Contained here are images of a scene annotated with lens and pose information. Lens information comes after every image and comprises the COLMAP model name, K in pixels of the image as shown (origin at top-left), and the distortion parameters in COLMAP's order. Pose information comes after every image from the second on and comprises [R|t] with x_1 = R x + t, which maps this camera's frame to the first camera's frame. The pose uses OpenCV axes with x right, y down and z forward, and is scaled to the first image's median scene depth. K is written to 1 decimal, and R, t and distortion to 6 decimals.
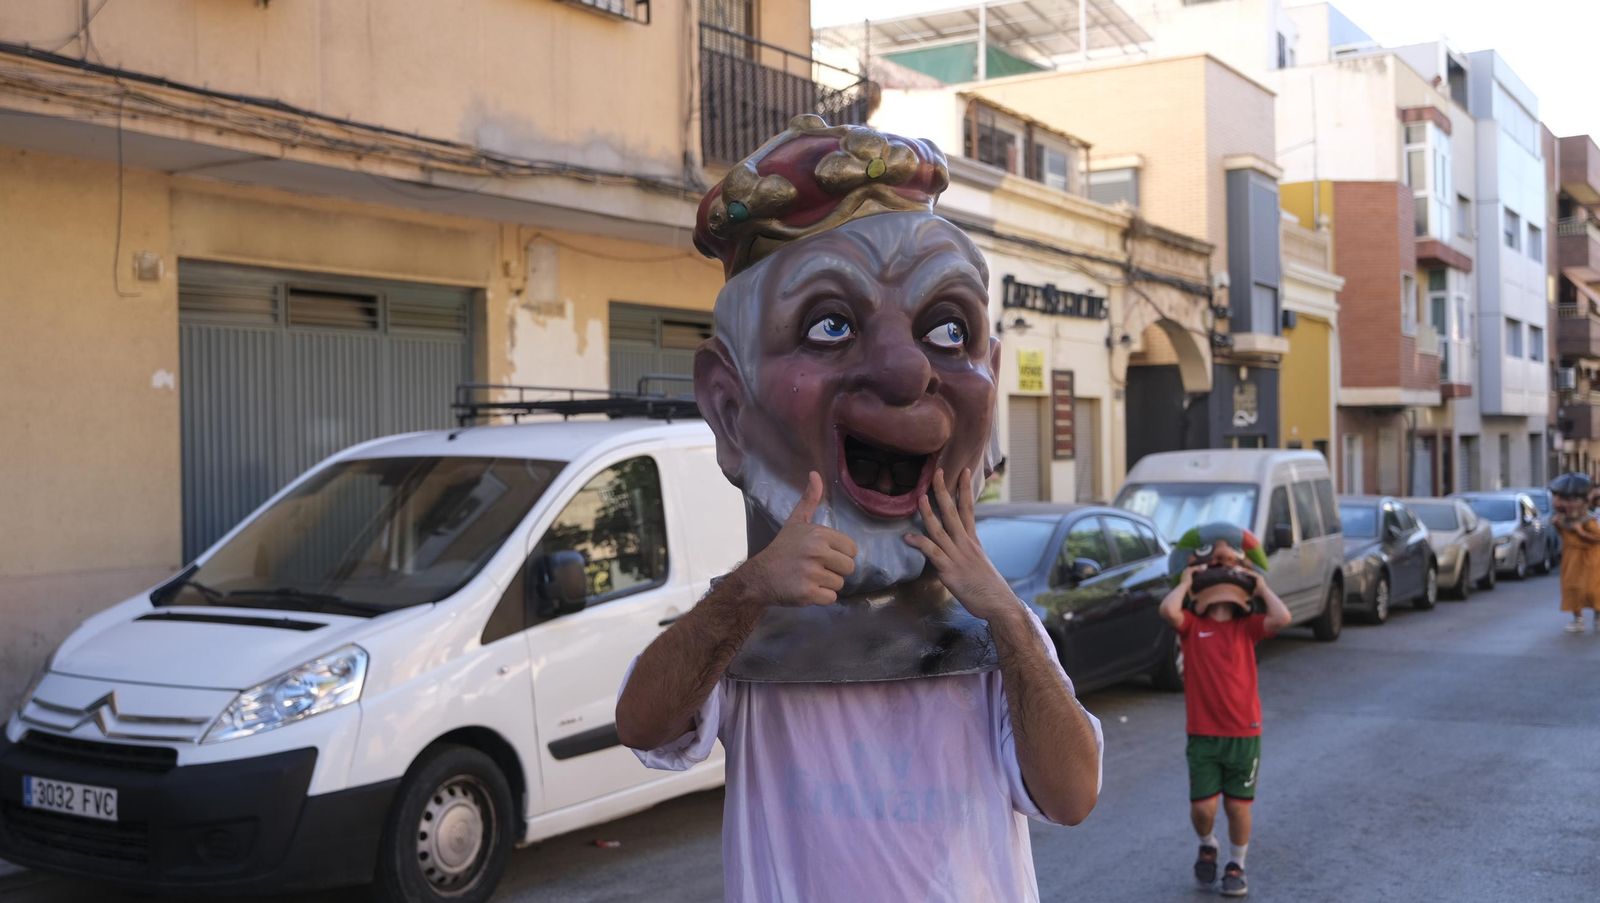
lens RADIAL K [[1649.9, 0, 801.5], [0, 1649.9, 450.0], [0, 0, 1]] dist [-0.014696, 0.024654]
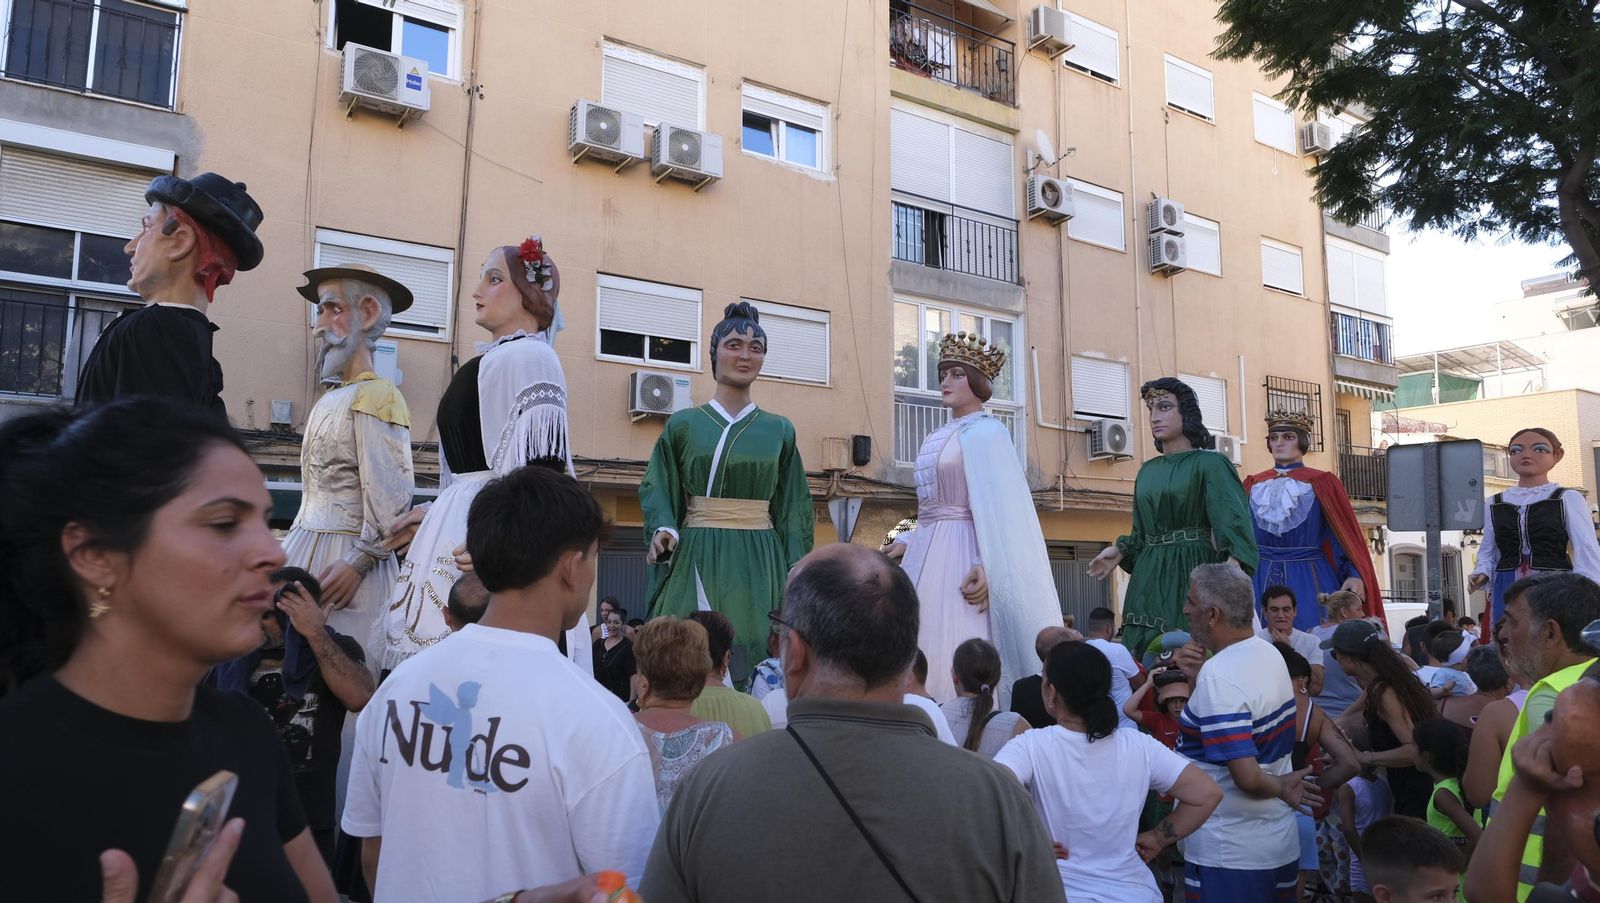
lens RADIAL K [[1084.8, 0, 801.0], [0, 1084.8, 458.6], [0, 0, 1]] dist [-0.039837, 0.025338]
pose [[0.916103, -0.024227, -0.400211, -0.166890], [-0.018155, 0.994642, -0.101770, -0.044346], [0.400533, 0.100497, 0.910755, -0.968629]]
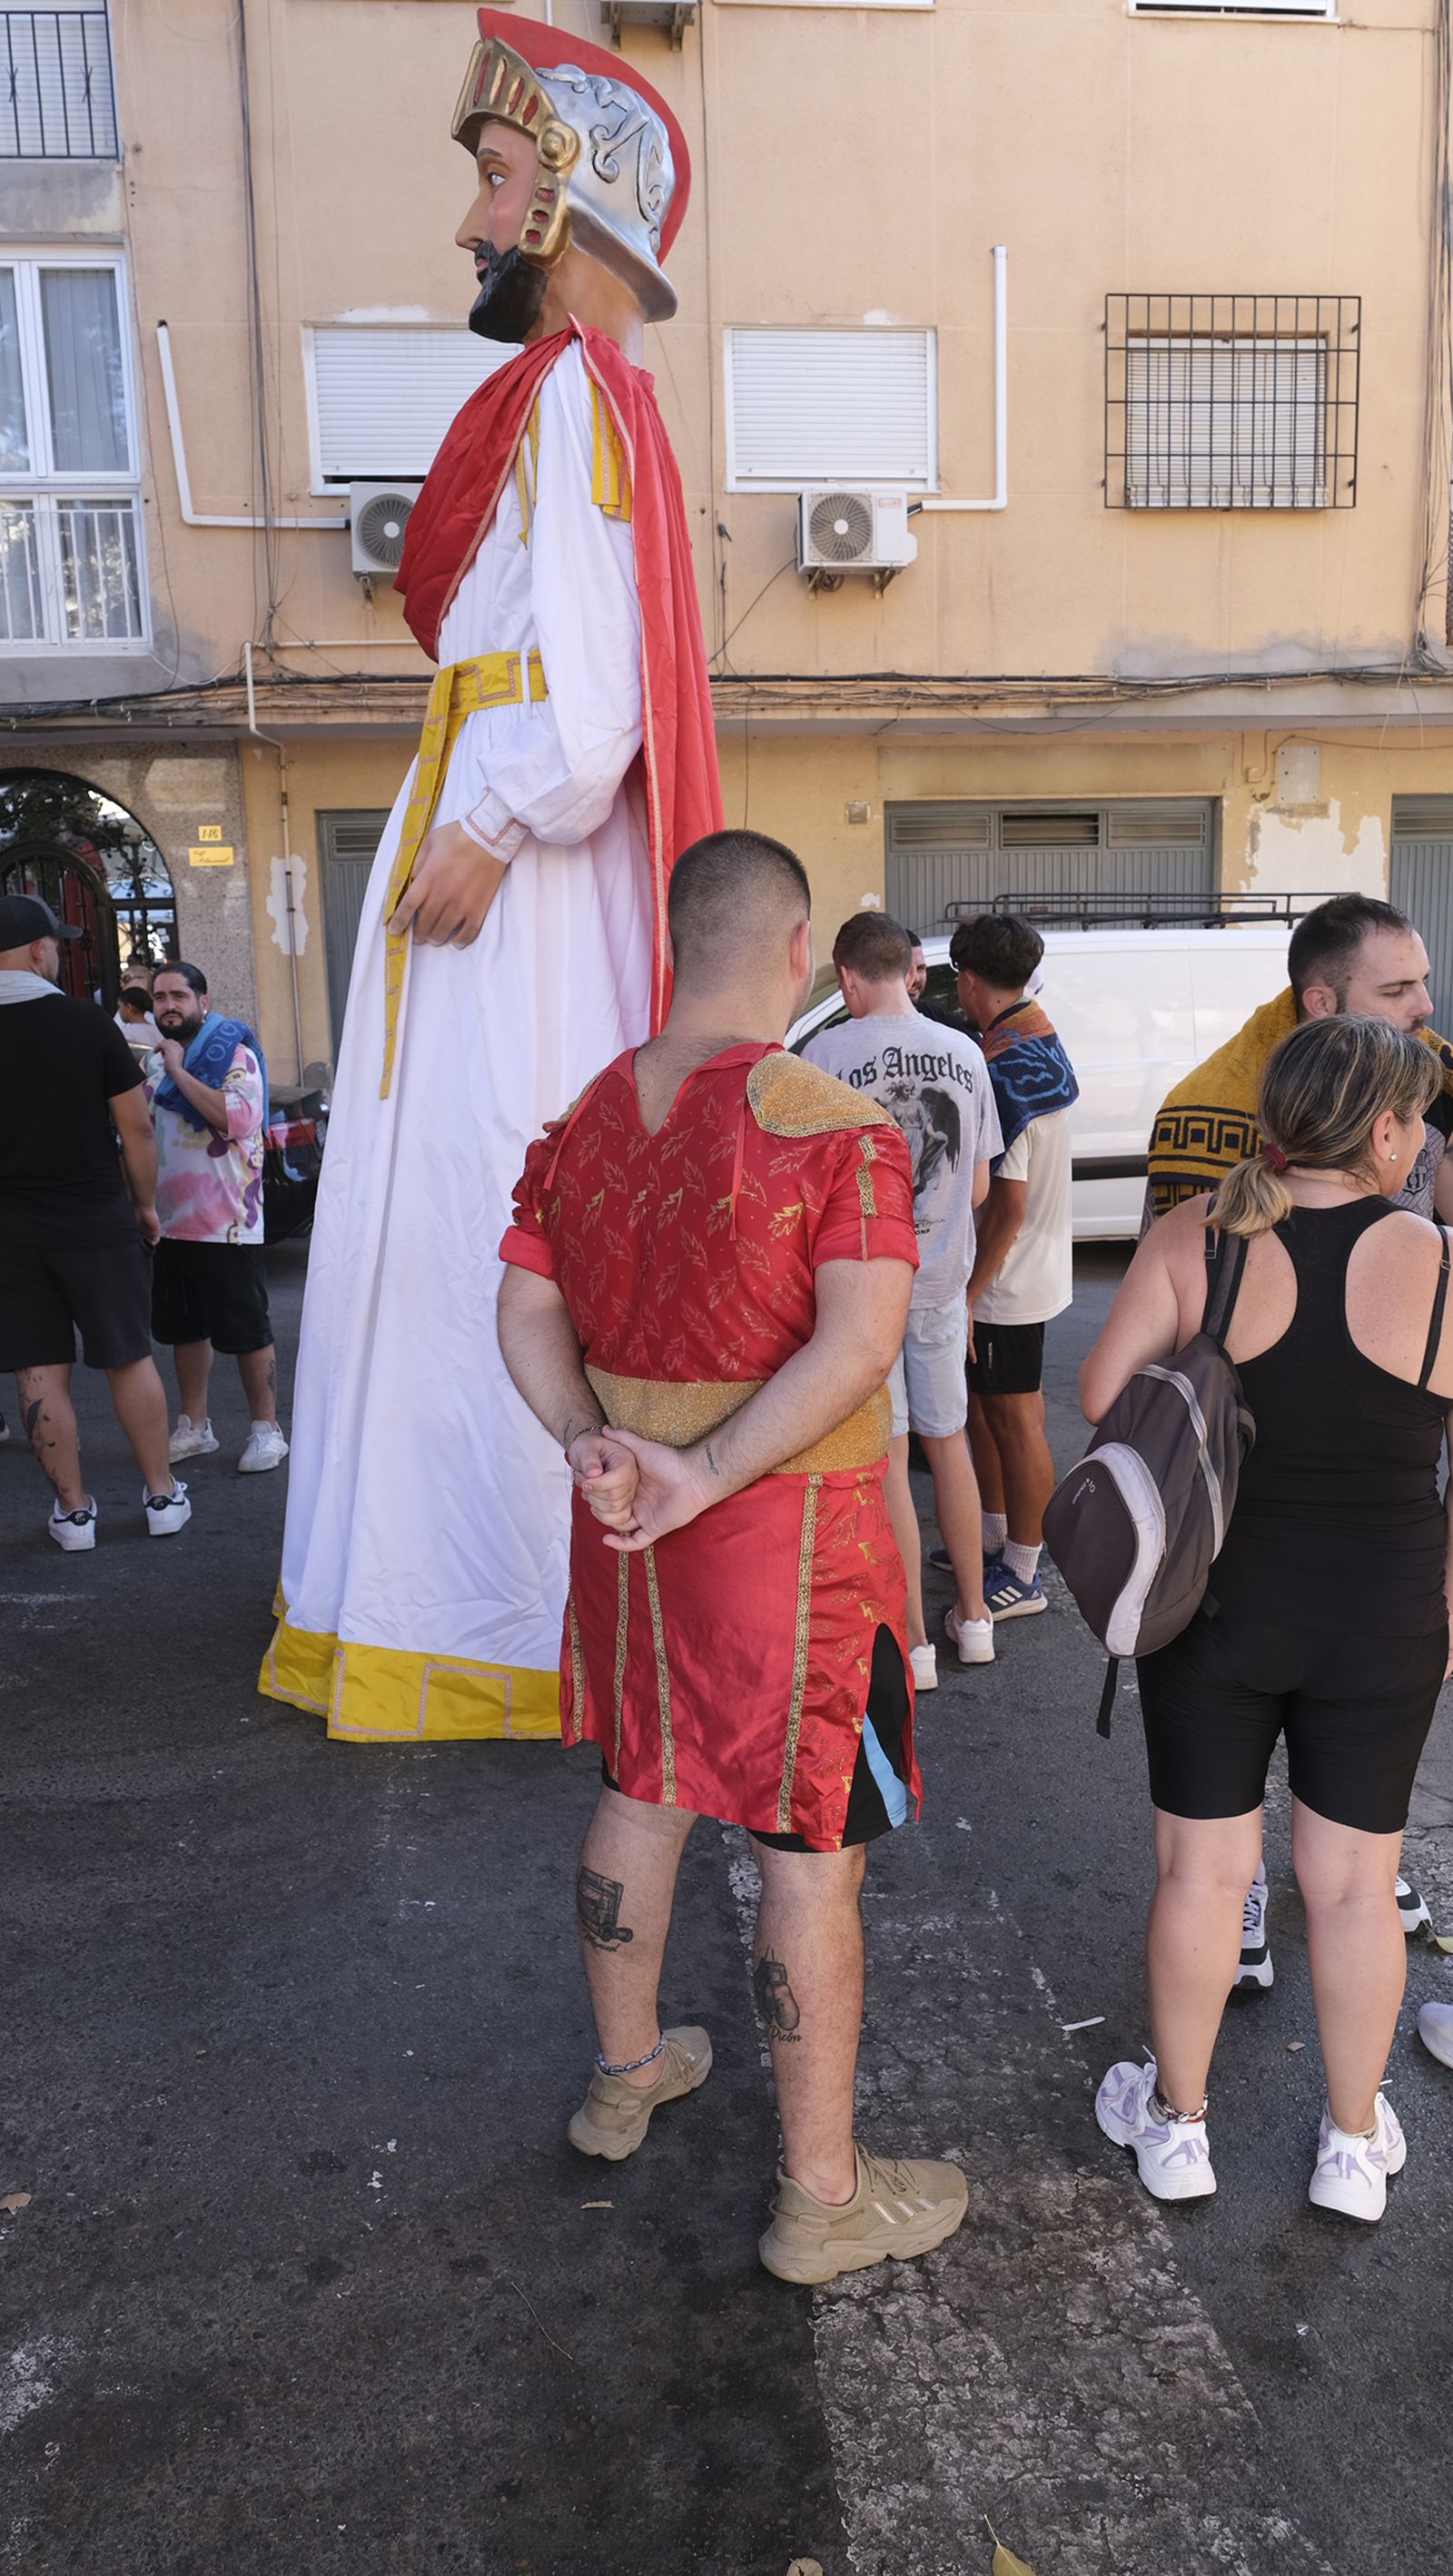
lens RADIAL K [[1740.4, 0, 731.4], [0, 1740.4, 1283.2], [0, 0, 1]] dist [-0.028055, 0.008909]
pose [[0.619483, 0.142564, -0.771956, 0.512255], [0.012753, 0.981413, 0.191481, -0.008043], [0.784907, -0.128464, 0.606150, 0.034091]]
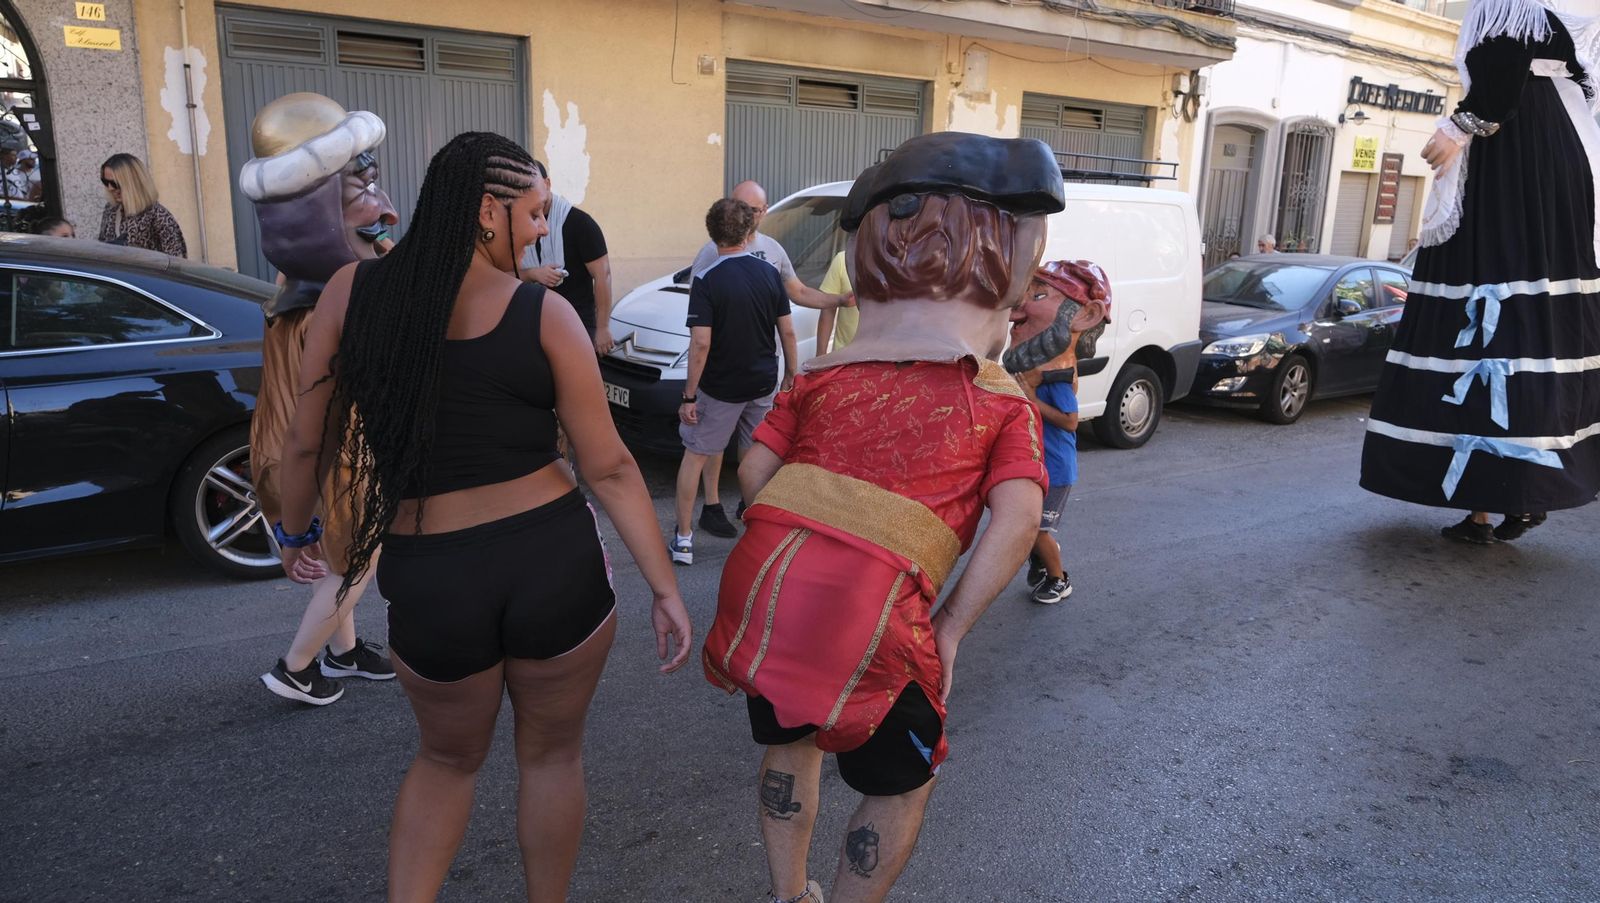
lens RADIAL K [[1081.3, 0, 803.9], [0, 1081.3, 451.8], [0, 0, 1]] dist [-0.031408, 0.018395]
pose [[0.933062, 0.129225, -0.335703, 0.064417], [-0.047160, 0.969135, 0.241979, -0.004910], [0.356611, -0.209950, 0.910357, 0.015704]]
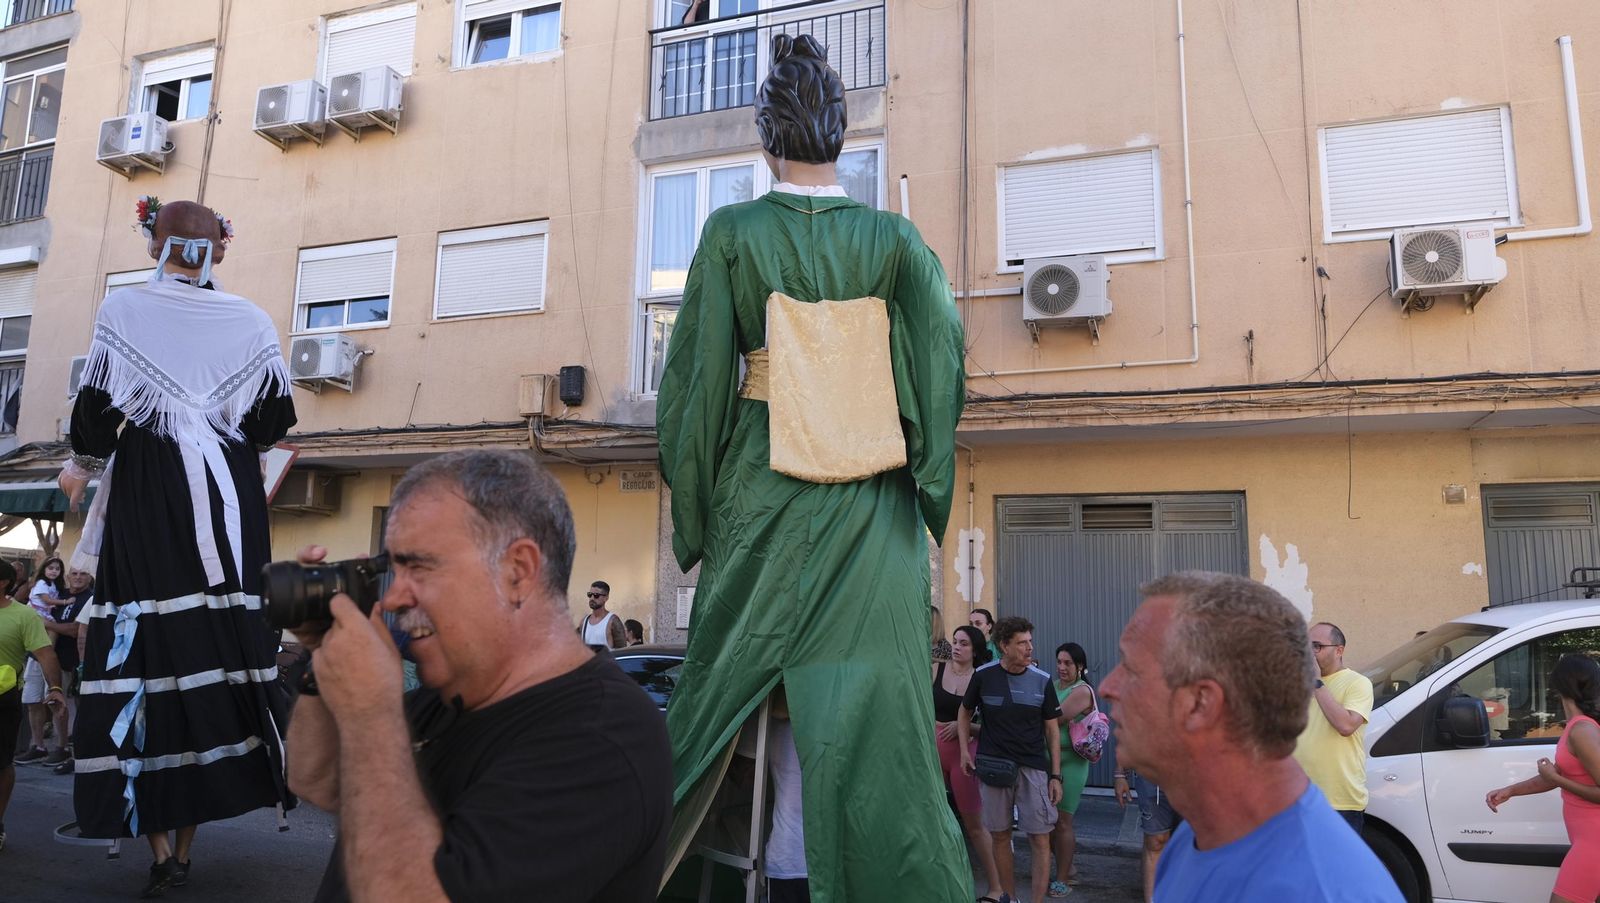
lens RADIAL K [[1080.9, 0, 805.6], [0, 1080.9, 454.5], [0, 0, 1]] dist [-0.028055, 0.008909]
pose [[0.227882, -0.125732, -0.965537, 0.326026], [-0.020619, 0.990782, -0.133885, -0.003113], [0.973470, 0.050418, 0.223190, 0.160820]]
